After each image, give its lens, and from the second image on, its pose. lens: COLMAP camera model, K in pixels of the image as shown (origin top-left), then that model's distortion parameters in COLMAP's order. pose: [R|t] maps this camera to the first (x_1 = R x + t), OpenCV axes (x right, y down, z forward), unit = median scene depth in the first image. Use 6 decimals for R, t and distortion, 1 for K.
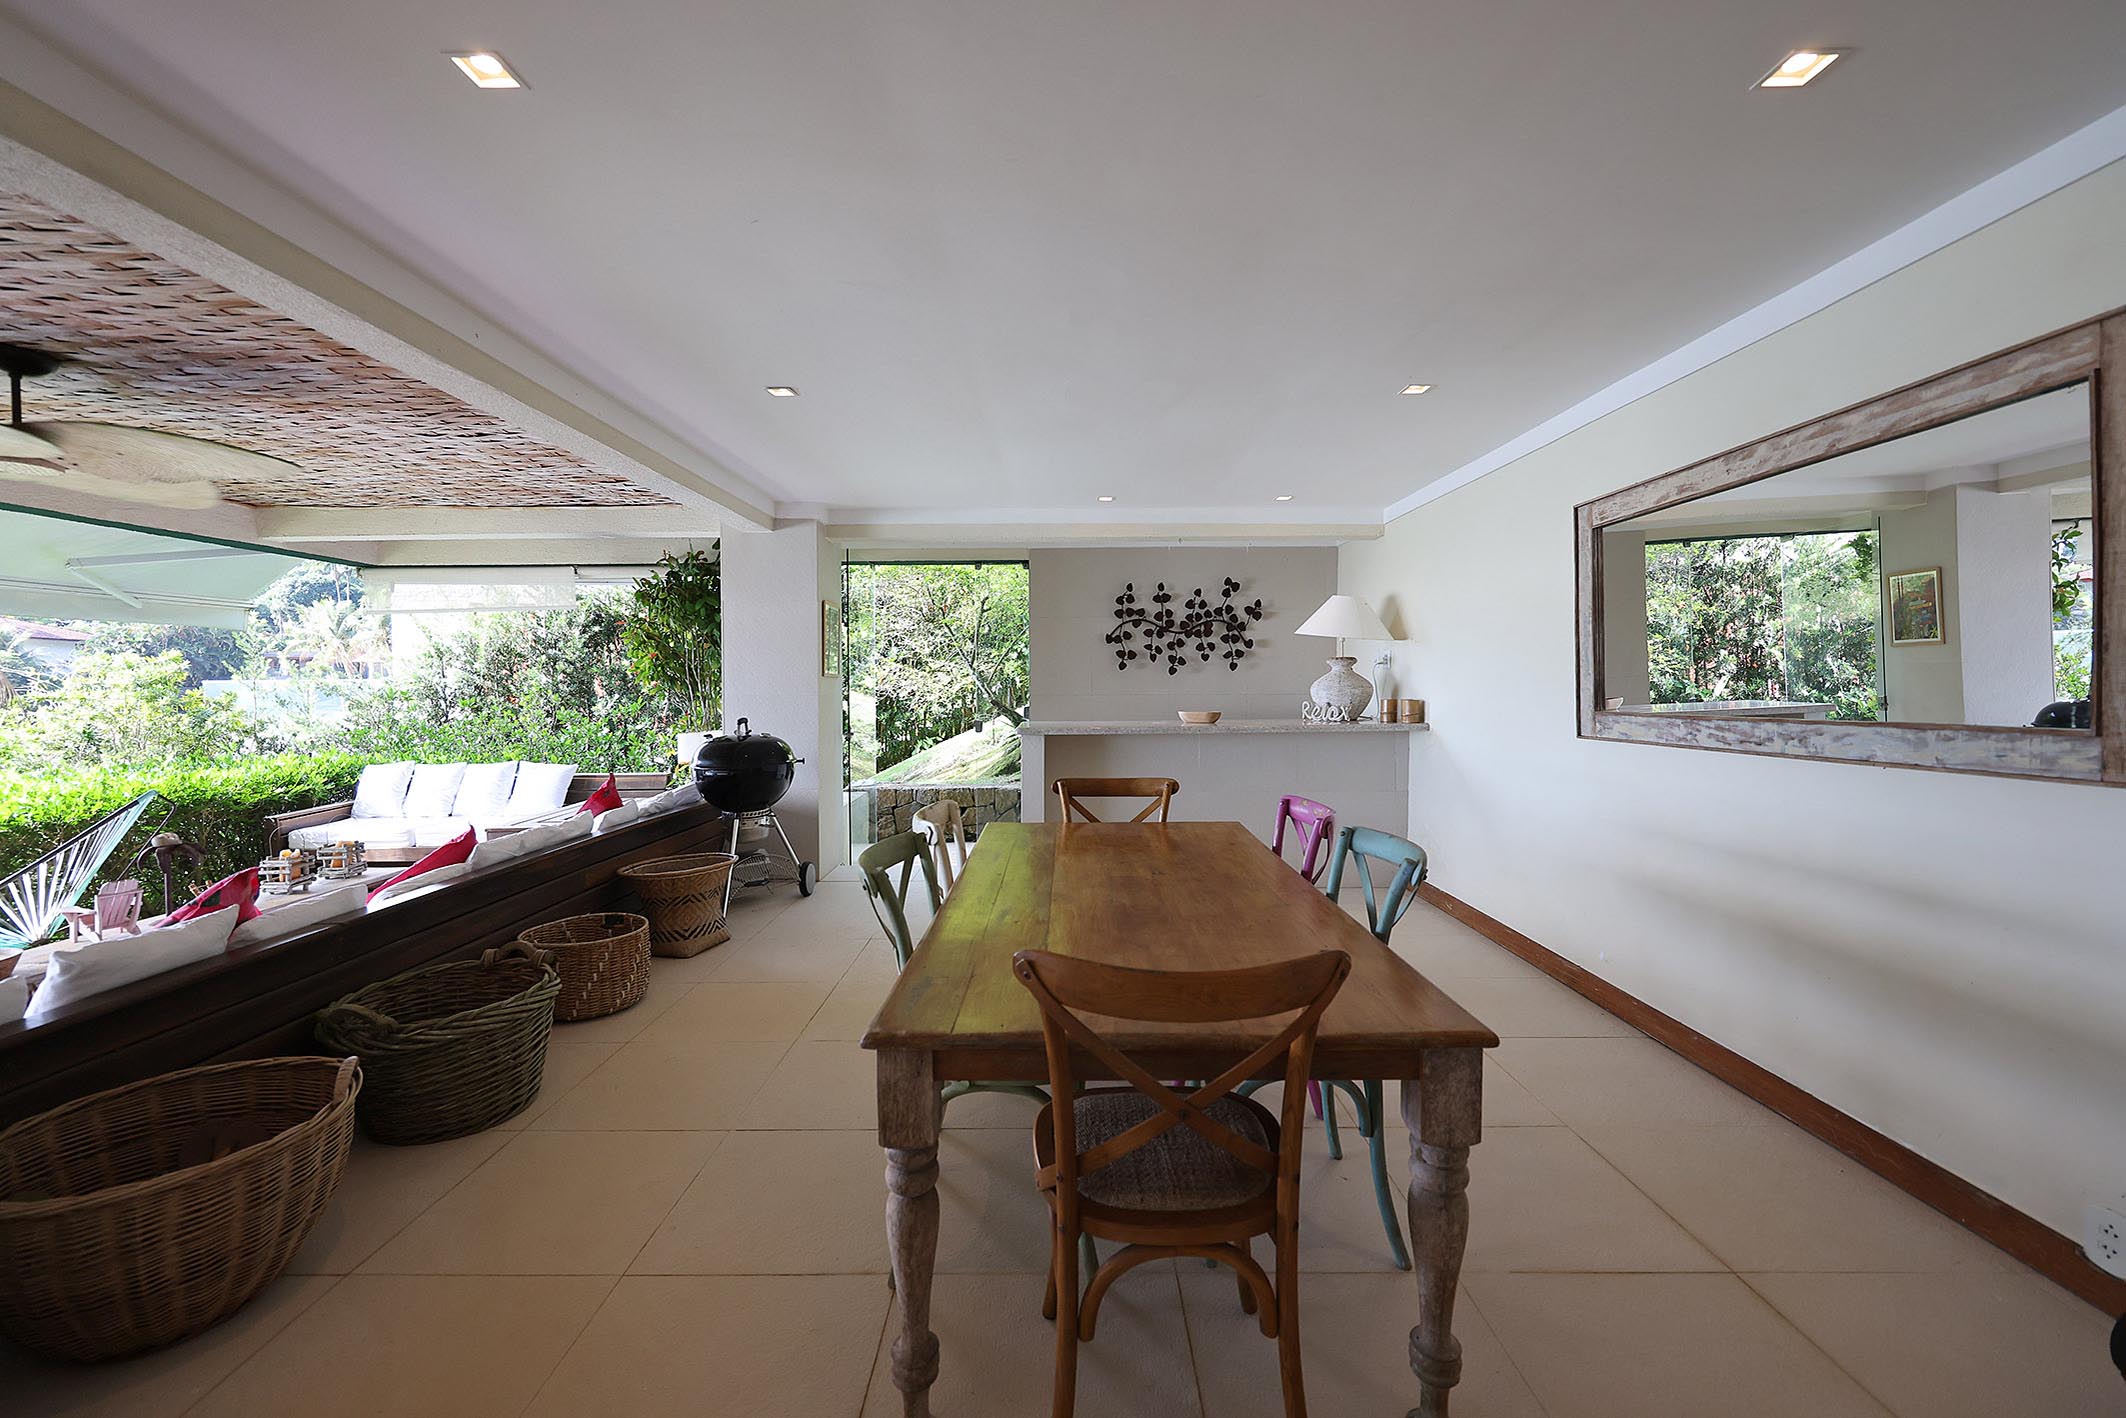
lens RADIAL K [[847.1, 0, 1045.6], [0, 847.1, 703.1], [0, 0, 1]] dist [-0.001360, 0.000153]
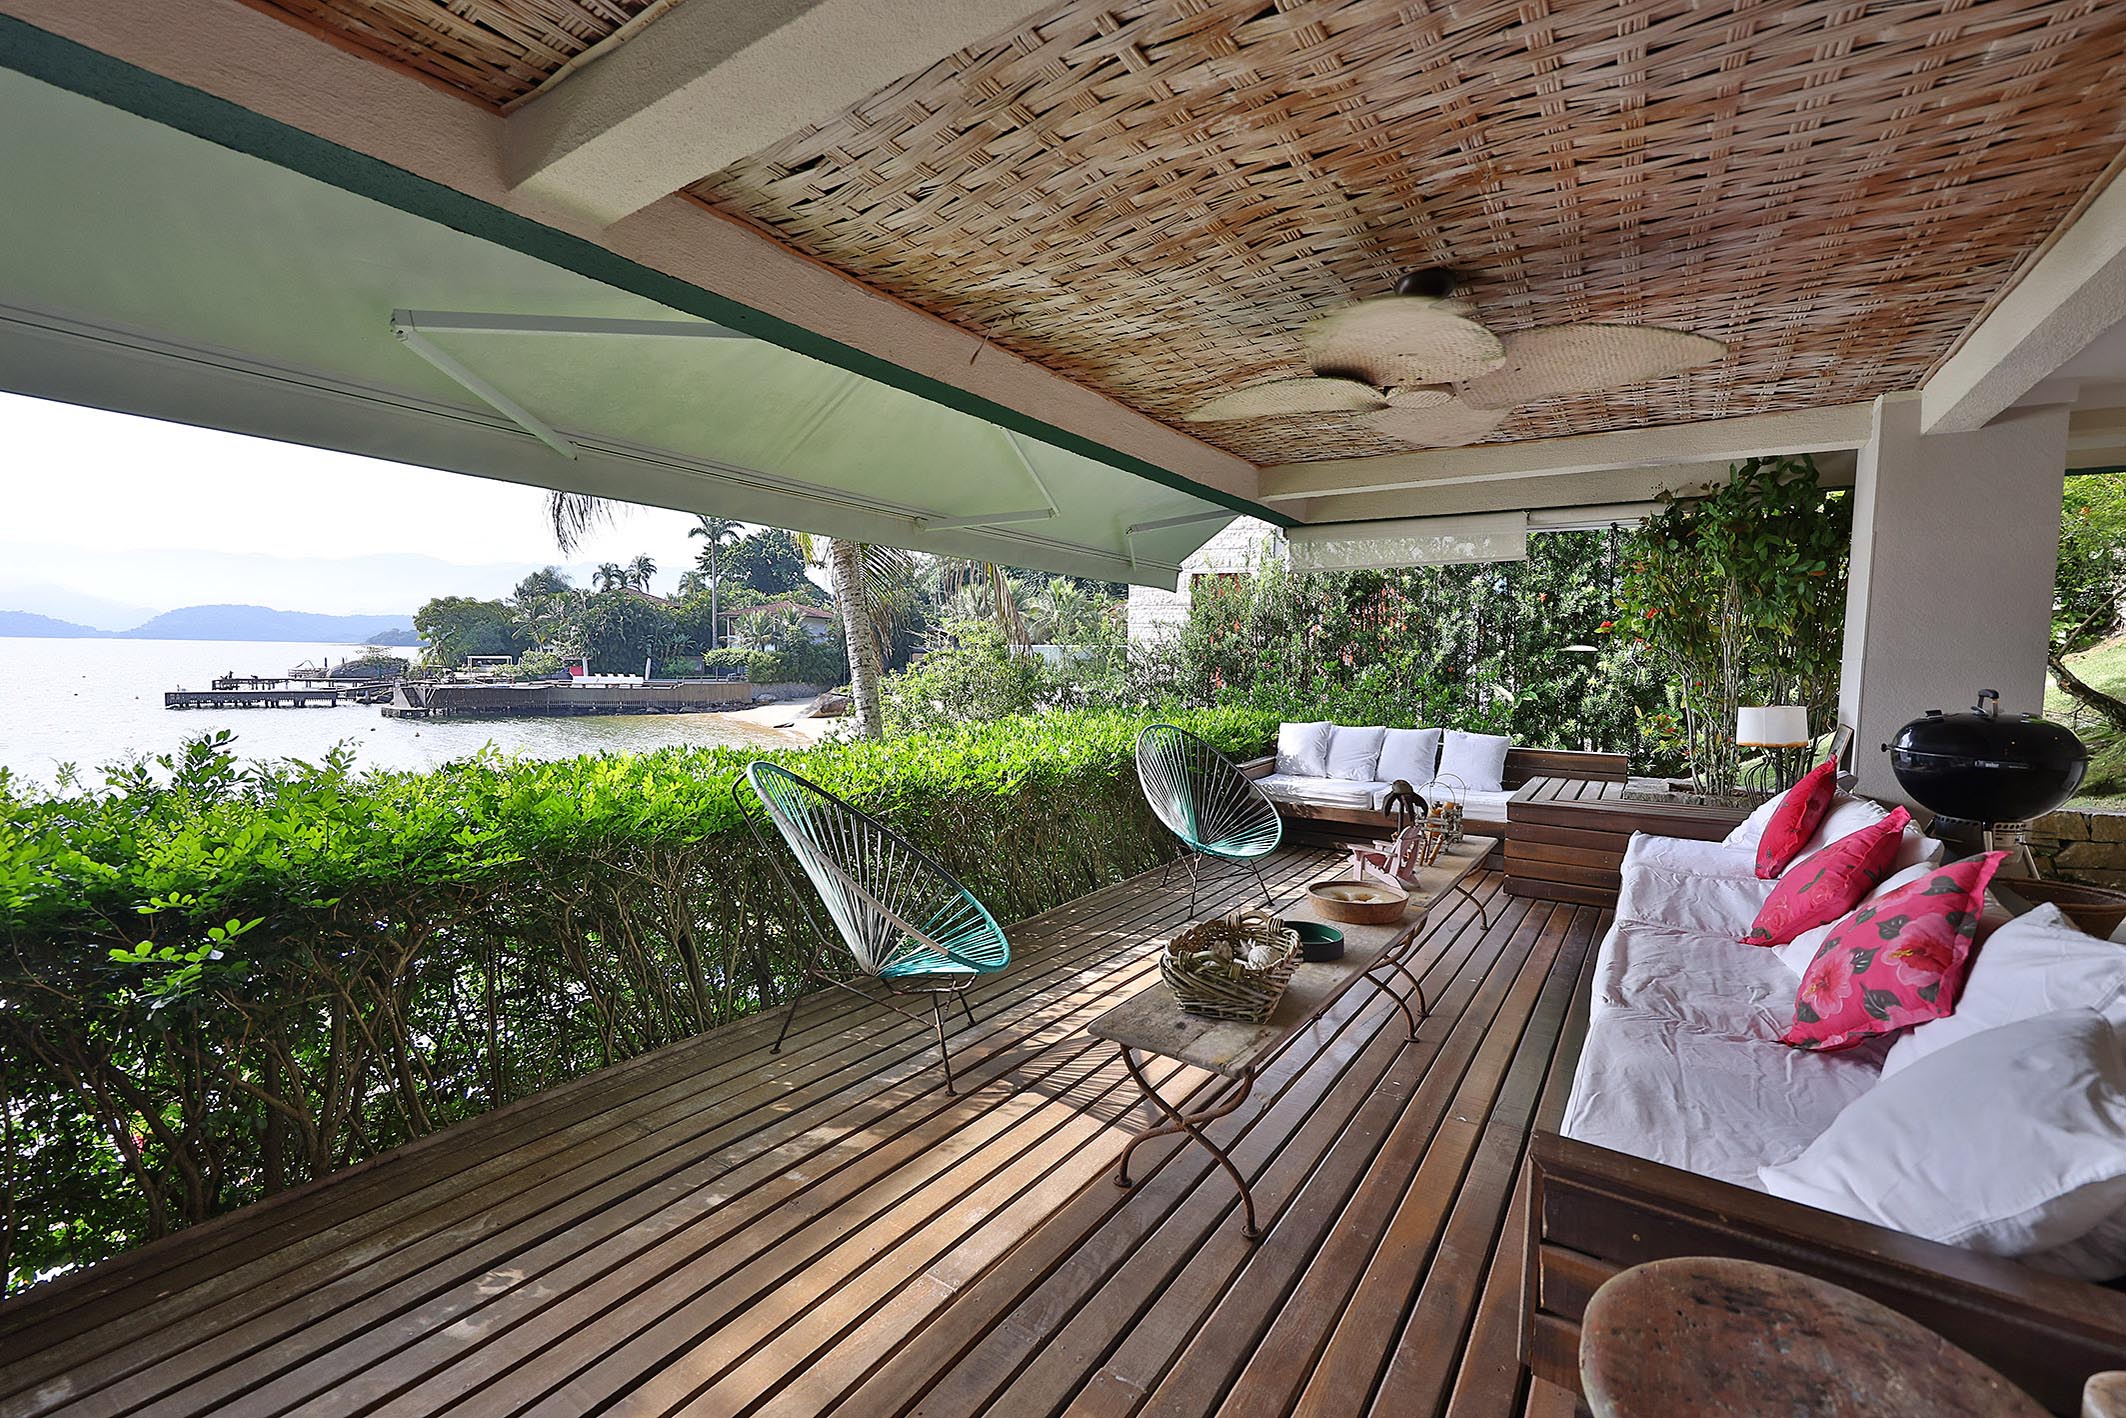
lens RADIAL K [[901.2, 0, 1056.7], [0, 901.2, 715.8], [0, 0, 1]] dist [0.004678, -0.000366]
pose [[0.830934, 0.056347, -0.553510, -0.440494], [-0.035681, 0.998207, 0.048053, 0.022608], [0.555225, -0.020179, 0.831455, -0.048750]]
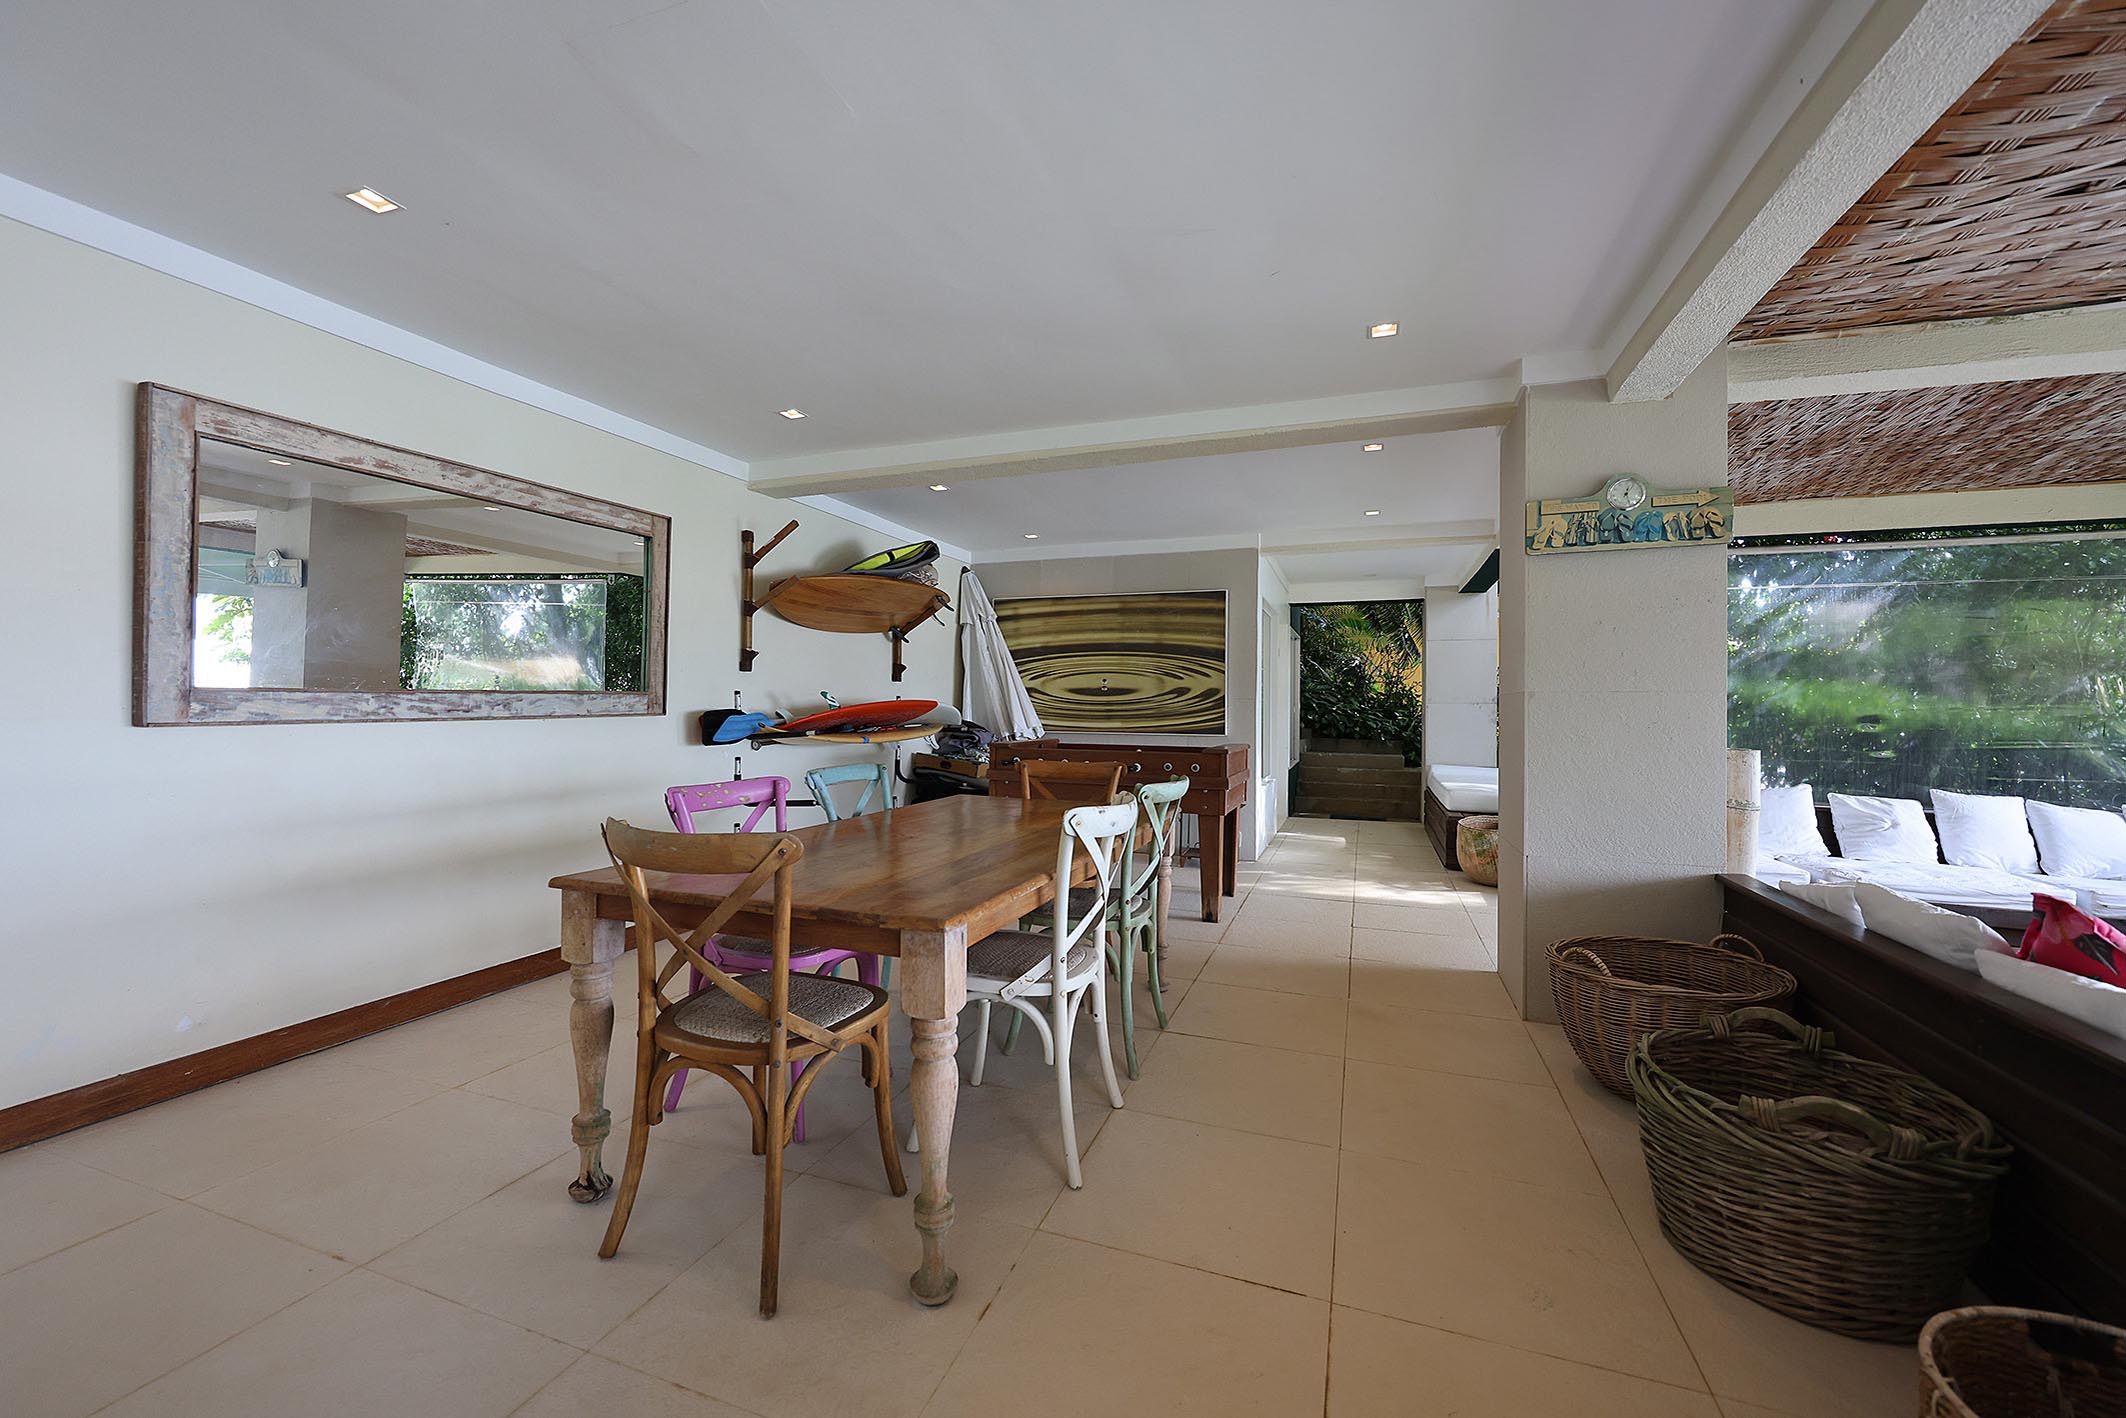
lens RADIAL K [[847.1, 0, 1048.7], [0, 847.1, 702.4], [0, 0, 1]] dist [-0.001360, 0.000153]
pose [[-0.941588, -0.006533, 0.336704, -0.141265], [-0.000123, 0.999818, 0.019055, 0.004473], [-0.336768, 0.017901, -0.941418, 0.712785]]
